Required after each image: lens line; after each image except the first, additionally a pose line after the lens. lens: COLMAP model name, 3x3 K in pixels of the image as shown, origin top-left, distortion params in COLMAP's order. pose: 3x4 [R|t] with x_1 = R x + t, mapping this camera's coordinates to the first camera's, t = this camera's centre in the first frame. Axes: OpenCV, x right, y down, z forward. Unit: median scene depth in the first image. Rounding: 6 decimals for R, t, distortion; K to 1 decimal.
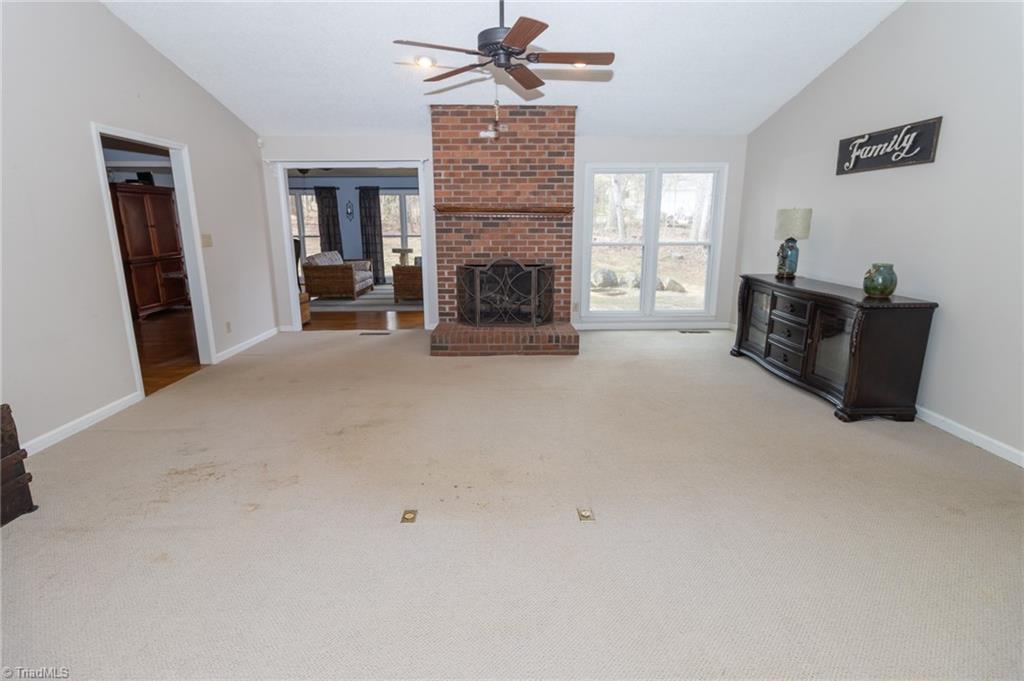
lens RADIAL K [[486.5, 0, 519.0], [0, 486.5, 330.8], [0, 0, 1]] dist [0.000044, 0.000313]
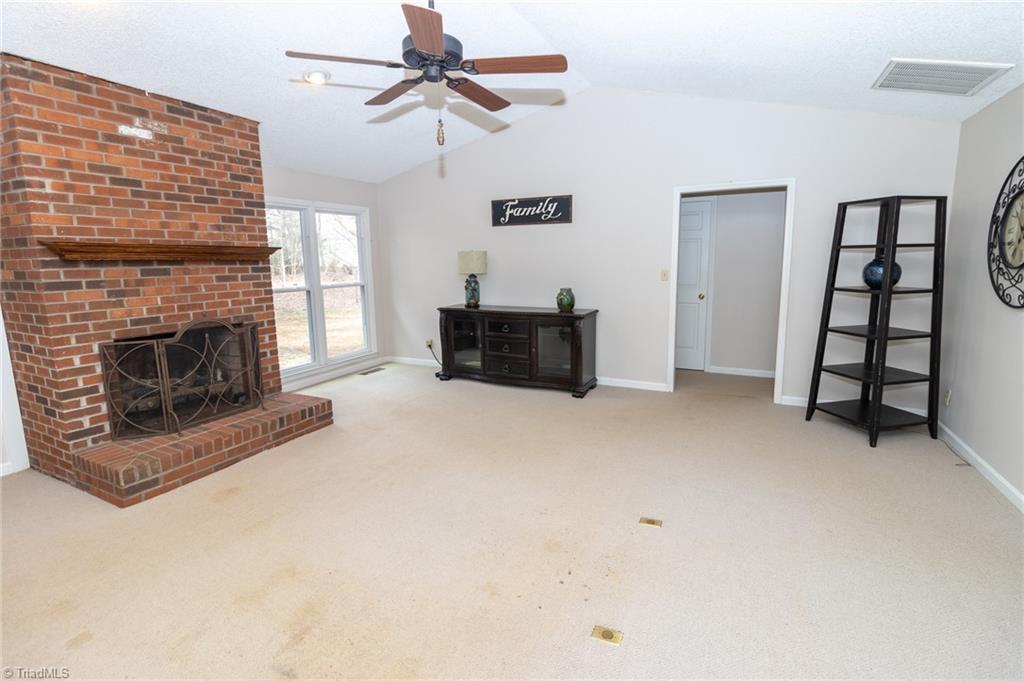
lens RADIAL K [[475.6, 0, 515.1], [0, 475.6, 331.5], [0, 0, 1]] dist [0.002784, 0.000671]
pose [[0.458500, -0.142677, 0.877166, -0.416011], [0.208168, 0.976811, 0.050075, -0.077643], [-0.863970, 0.159638, 0.477569, 0.315011]]
